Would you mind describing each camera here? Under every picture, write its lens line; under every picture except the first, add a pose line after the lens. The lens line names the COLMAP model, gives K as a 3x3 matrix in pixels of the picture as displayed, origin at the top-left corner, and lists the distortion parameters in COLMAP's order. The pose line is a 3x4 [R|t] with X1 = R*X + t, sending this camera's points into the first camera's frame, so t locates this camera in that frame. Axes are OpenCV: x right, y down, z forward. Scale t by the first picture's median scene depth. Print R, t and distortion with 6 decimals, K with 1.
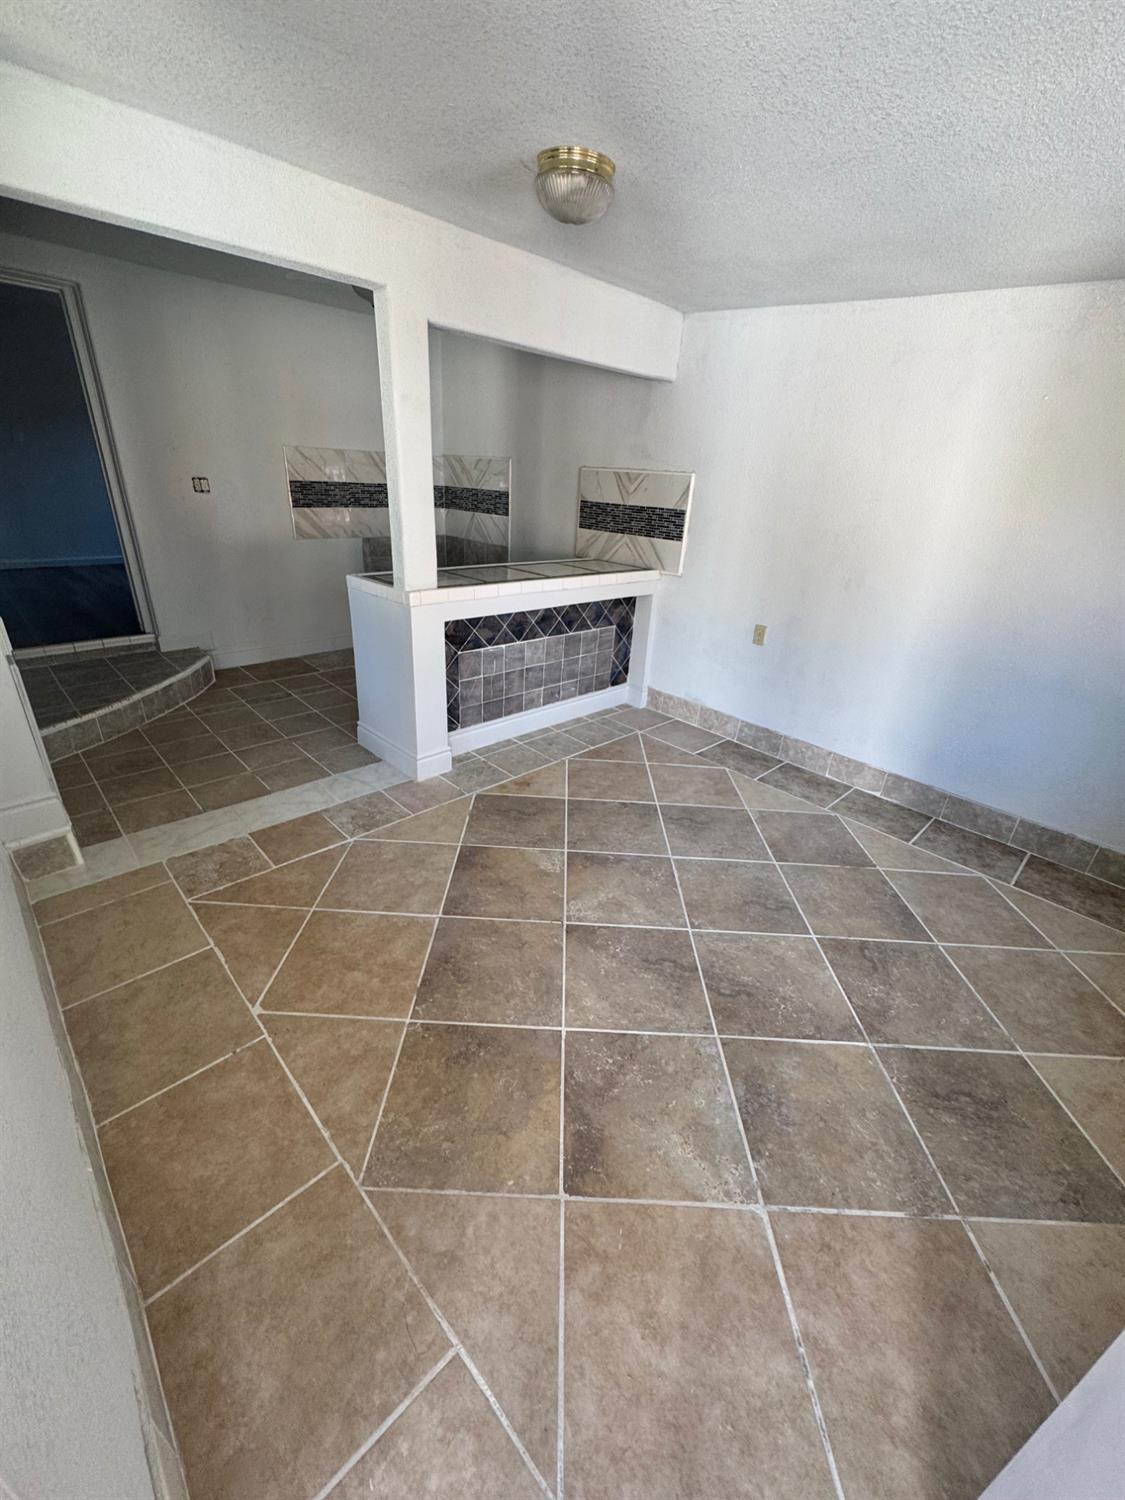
lens RADIAL K [[599.7, 0, 561.3], [0, 599.7, 751.1], [0, 0, 1]] dist [-0.004653, 0.001142]
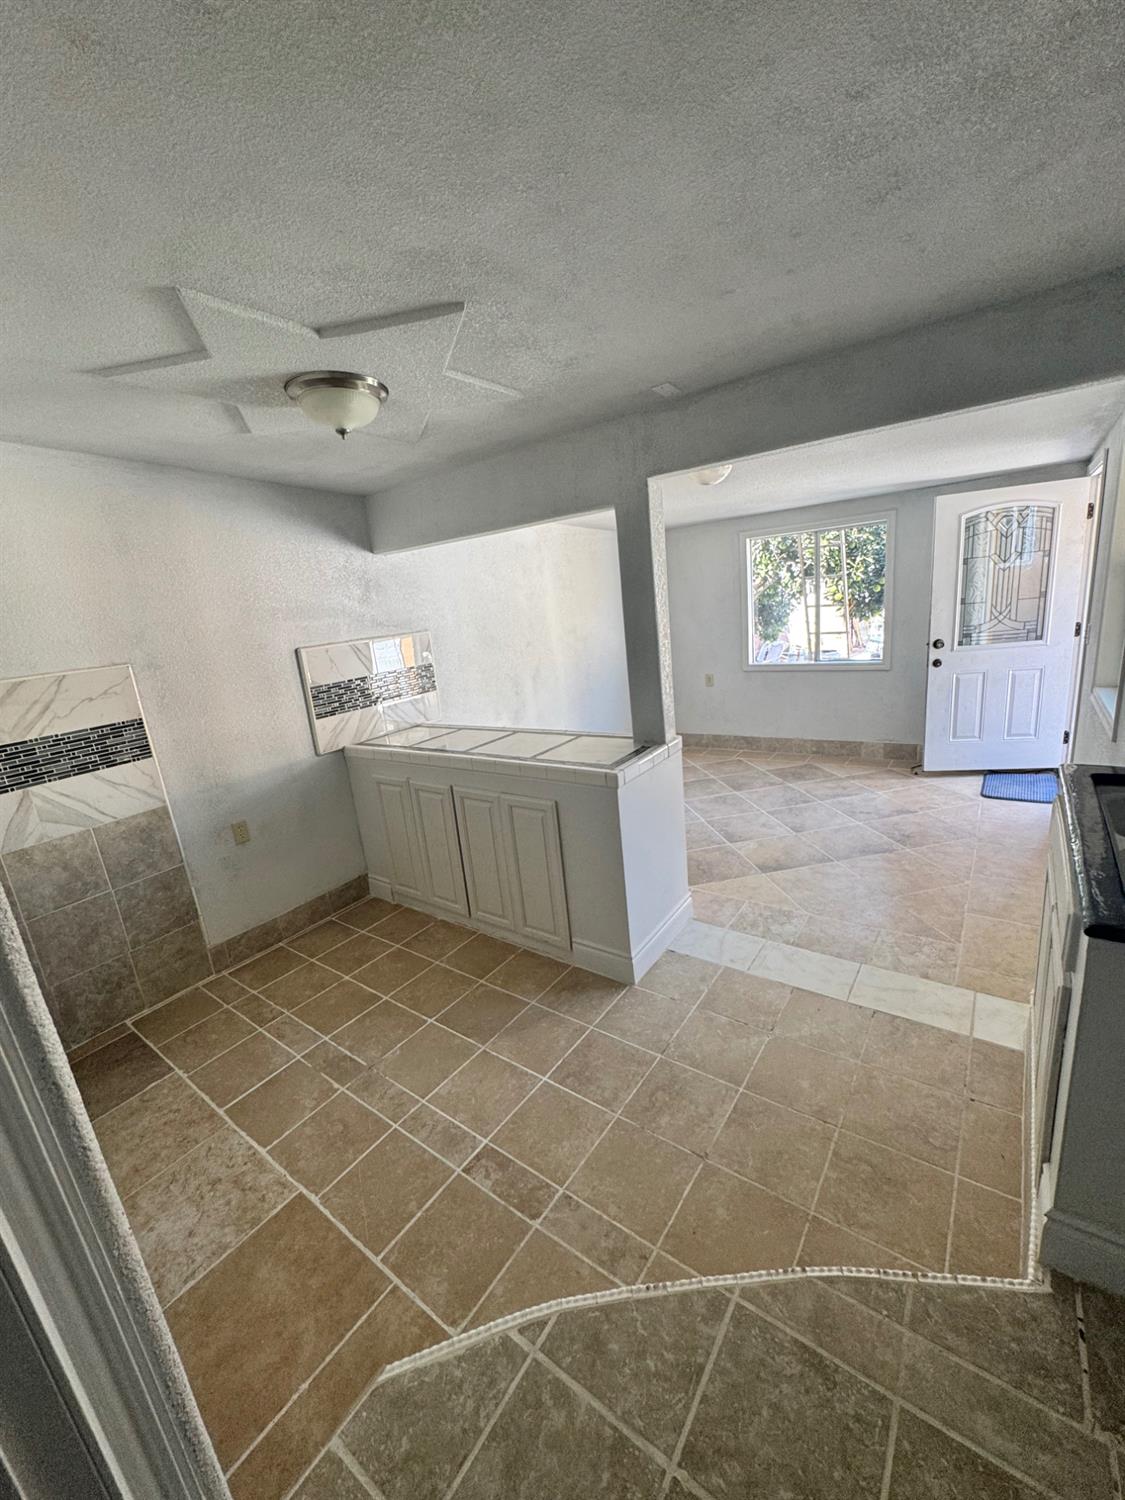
lens RADIAL K [[599.7, 0, 564.6], [0, 599.7, 751.8], [0, 0, 1]] dist [-0.004653, 0.001142]
pose [[-0.176725, -0.284809, 0.942153, -1.222732], [0.493353, 0.802656, 0.335181, -0.701546], [-0.851687, 0.524049, -0.001338, 1.191149]]
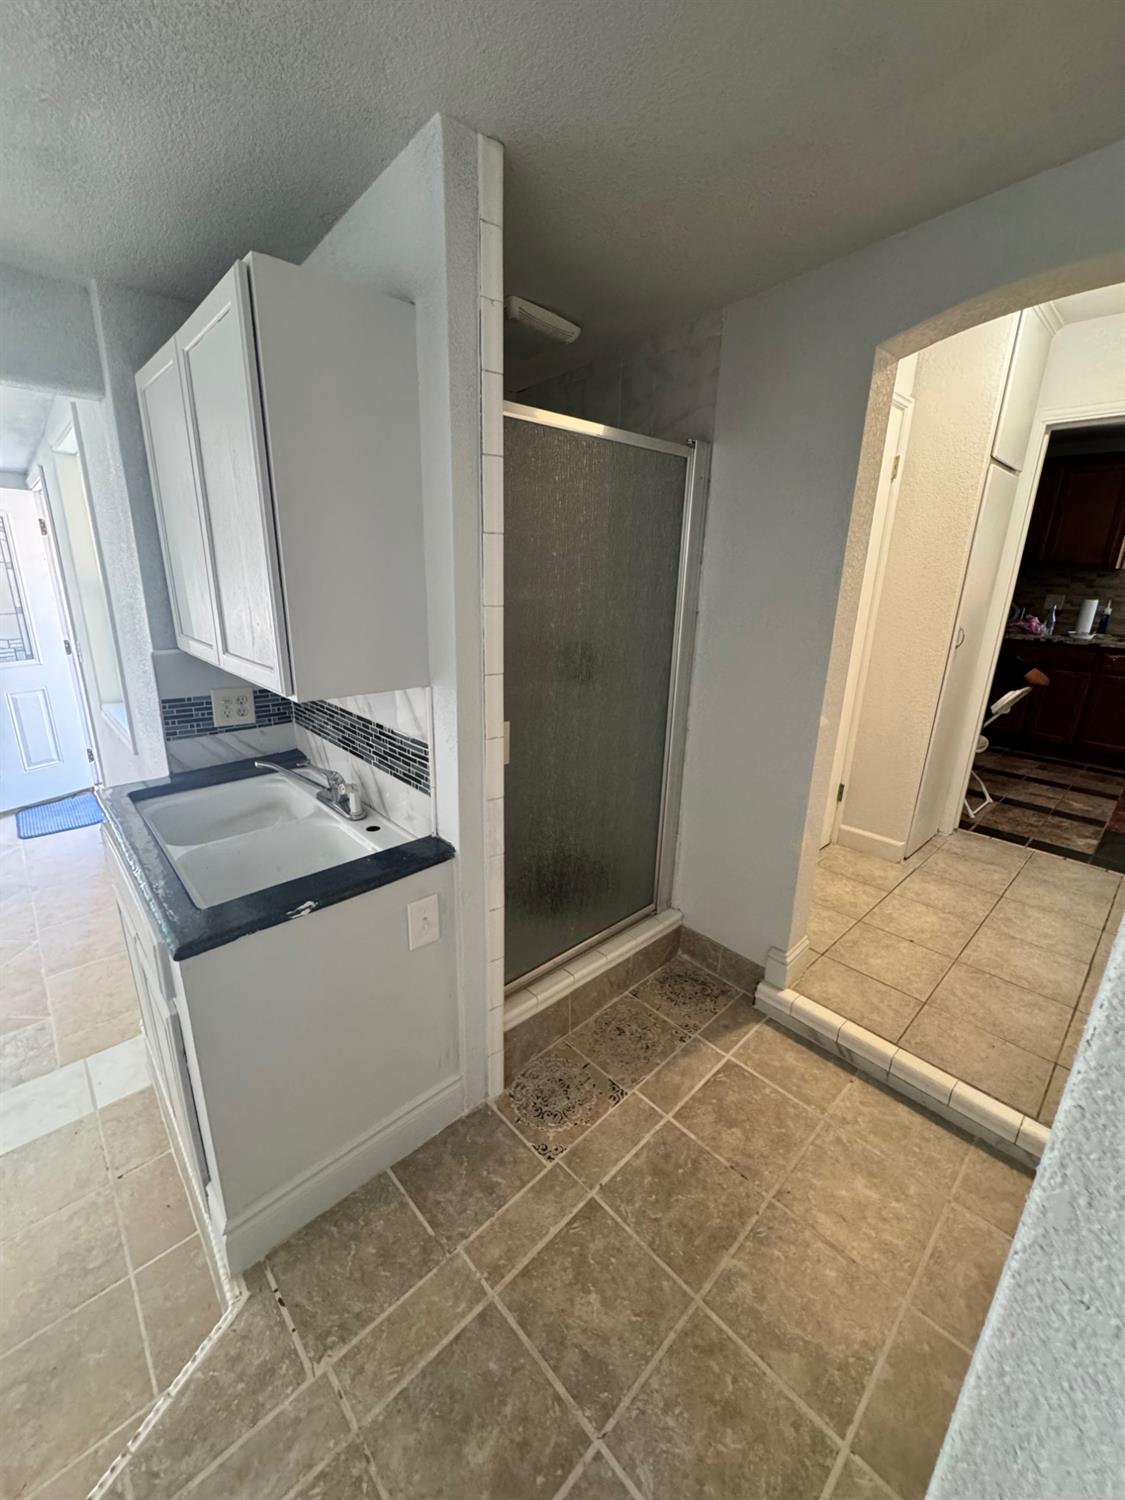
lens RADIAL K [[599.7, 0, 559.5], [0, 599.7, 751.7], [0, 0, 1]] dist [-0.004653, 0.001142]
pose [[-0.996287, -0.086028, -0.003318, -1.175809], [-0.066708, 0.747025, 0.661441, -0.675949], [-0.054424, 0.659207, -0.749990, 1.142914]]
